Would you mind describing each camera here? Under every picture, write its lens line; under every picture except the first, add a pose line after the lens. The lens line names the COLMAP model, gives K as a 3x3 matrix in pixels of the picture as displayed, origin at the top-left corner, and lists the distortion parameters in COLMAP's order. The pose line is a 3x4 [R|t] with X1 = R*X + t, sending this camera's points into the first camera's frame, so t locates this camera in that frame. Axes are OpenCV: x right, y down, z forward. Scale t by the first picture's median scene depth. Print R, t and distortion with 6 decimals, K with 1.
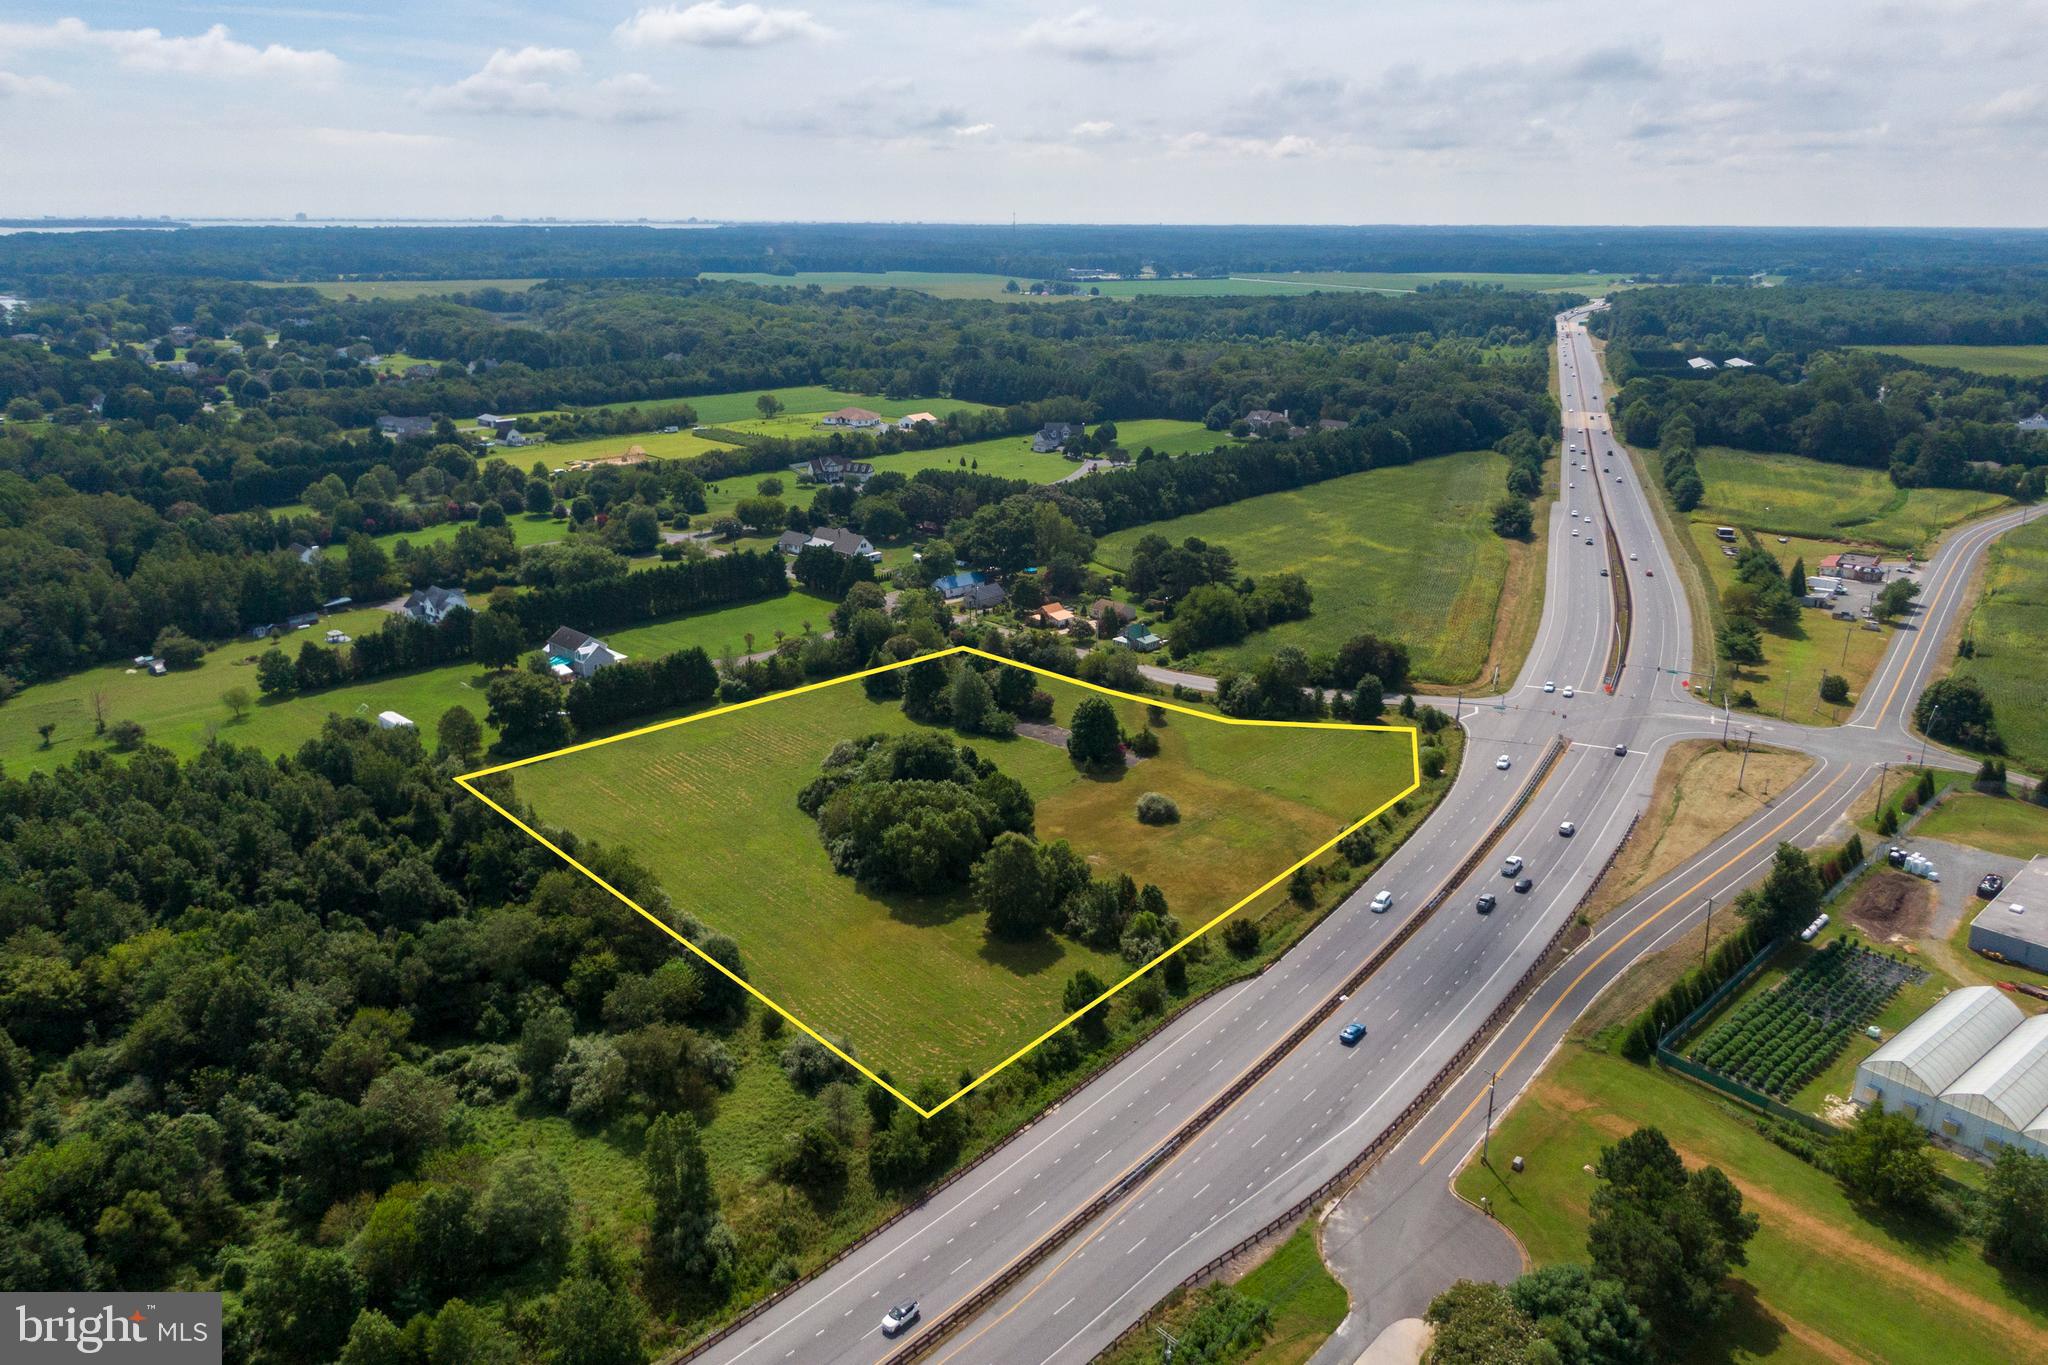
lens RADIAL K [[1577.0, 0, 1024.0], [0, 1577.0, 682.5], [0, 0, 1]] dist [0.059437, -0.102297]
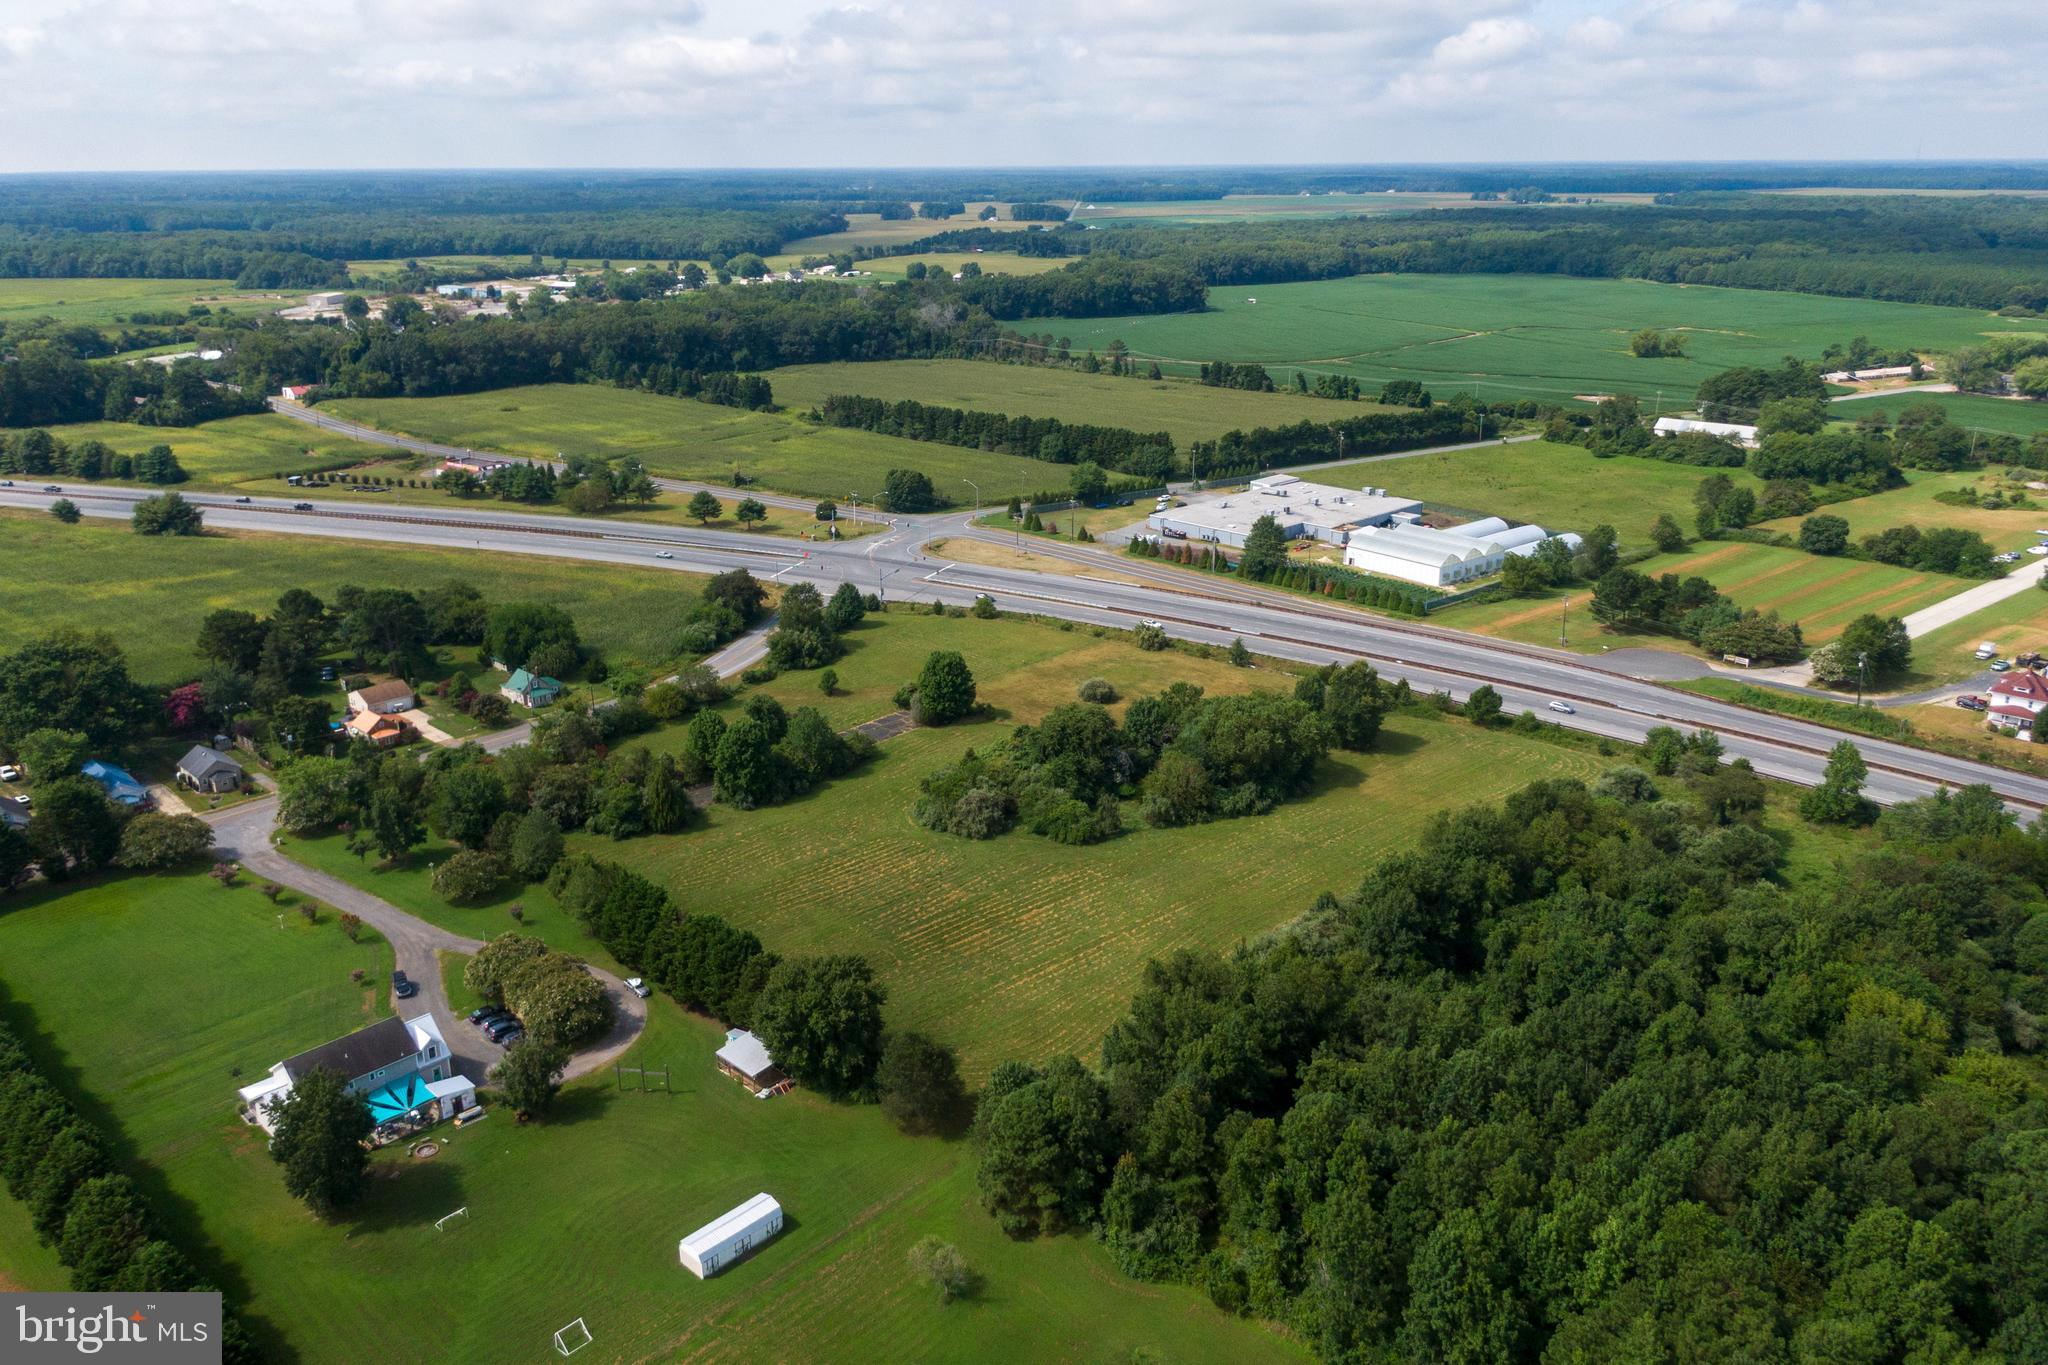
lens RADIAL K [[1577.0, 0, 1024.0], [0, 1577.0, 682.5], [0, 0, 1]] dist [0.059437, -0.102297]
pose [[-0.100154, -0.313513, 0.944288, -0.747021], [0.283163, 0.900833, 0.329118, -0.238445], [-0.953828, 0.300350, -0.001447, 0.828354]]
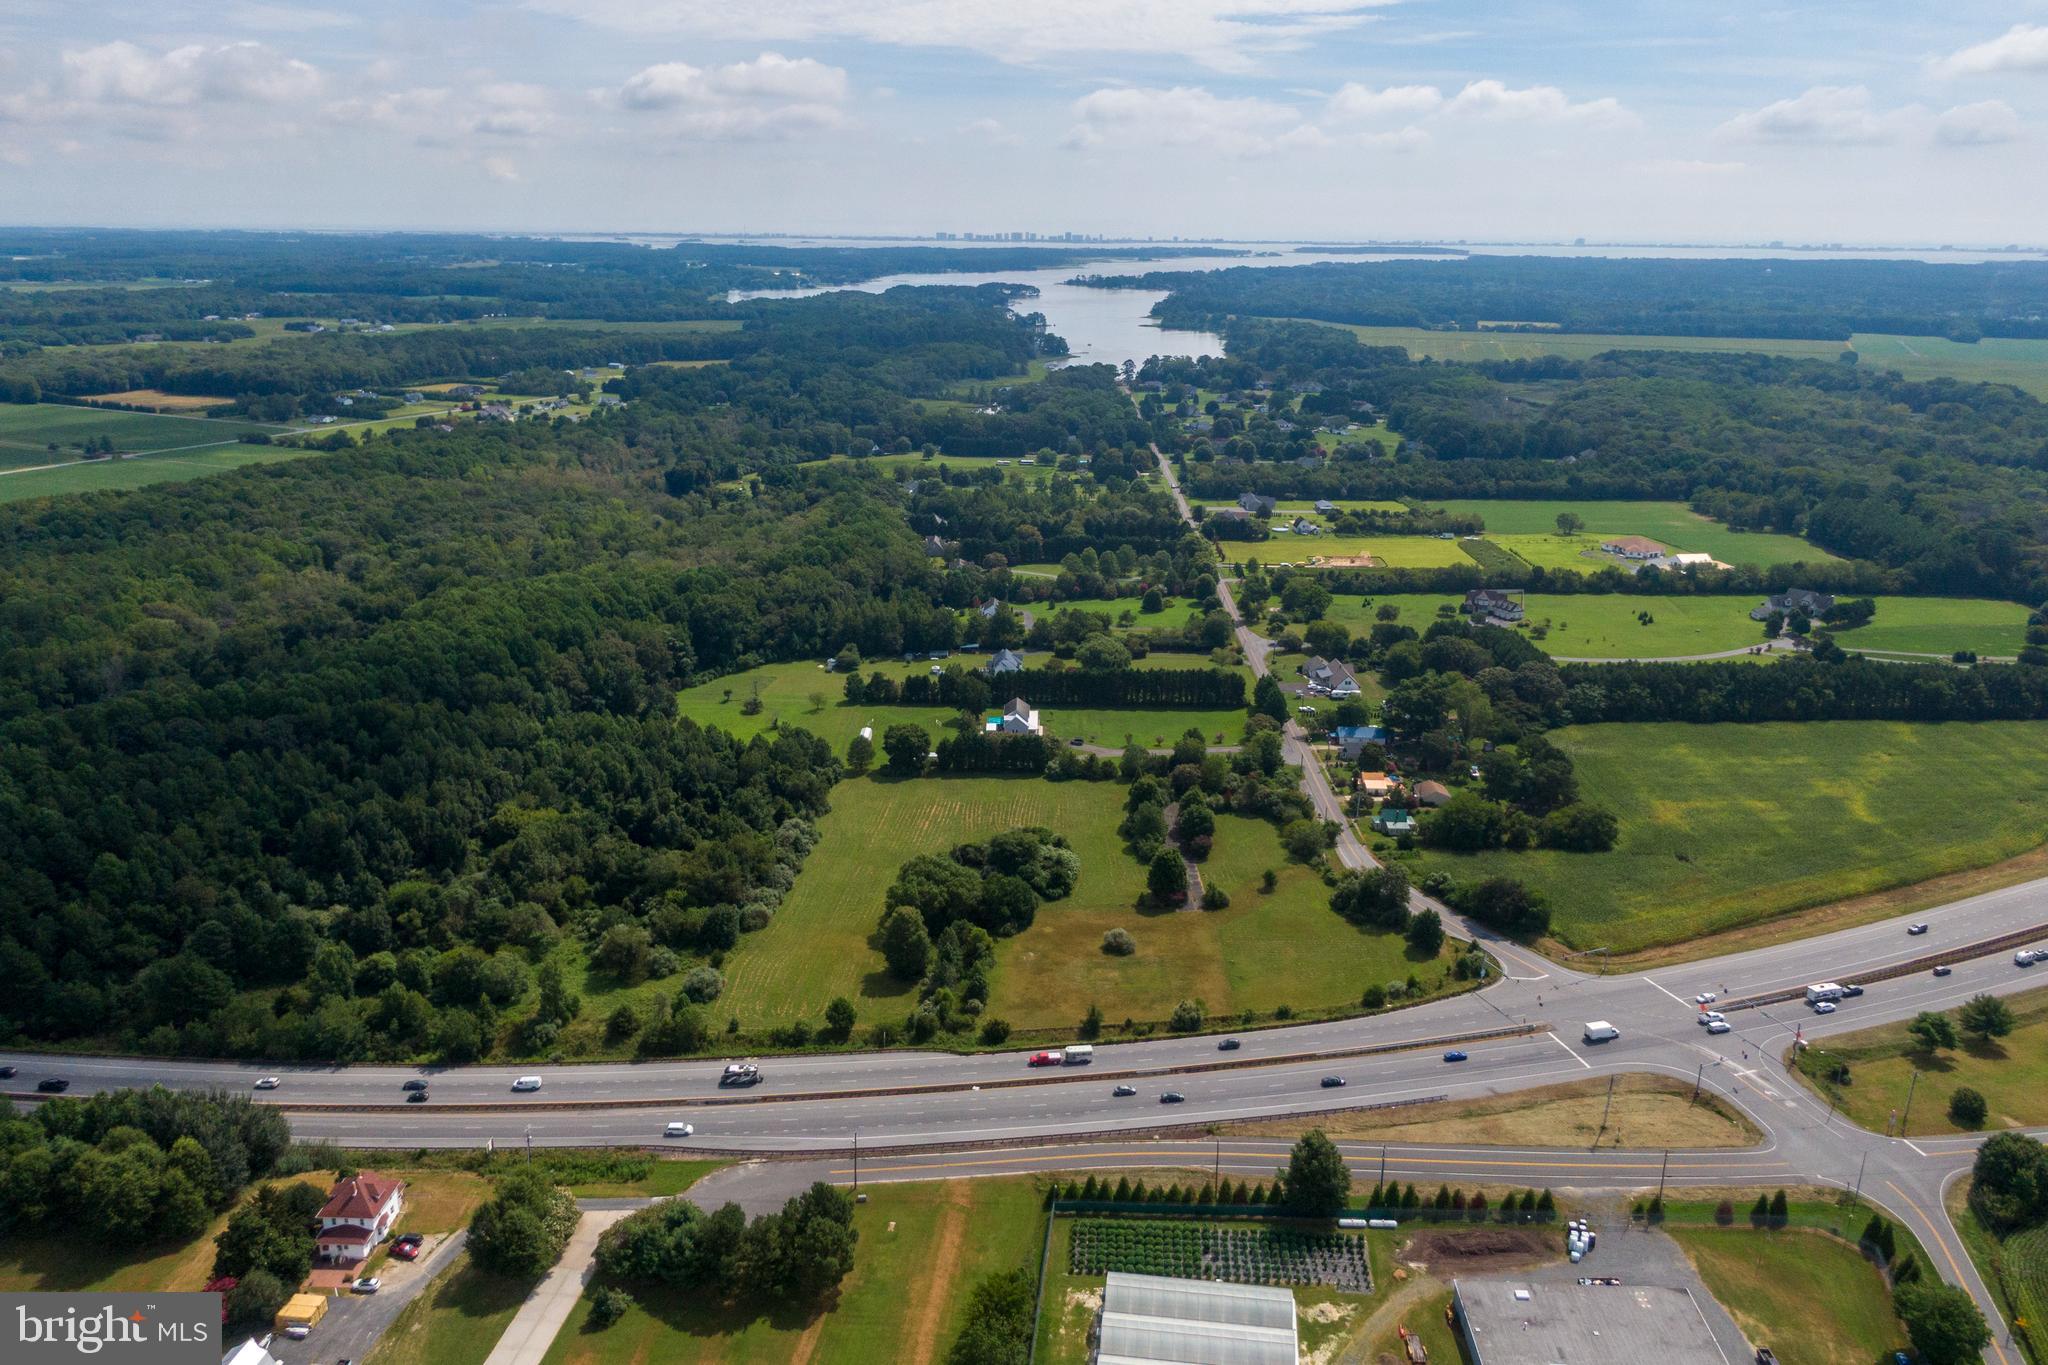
lens RADIAL K [[1577.0, 0, 1024.0], [0, 1577.0, 682.5], [0, 0, 1]] dist [0.059437, -0.102297]
pose [[0.661174, 0.229432, -0.714289, 0.736172], [-0.214911, 0.970112, 0.112674, -0.210912], [0.718792, 0.079011, 0.690721, -0.008645]]
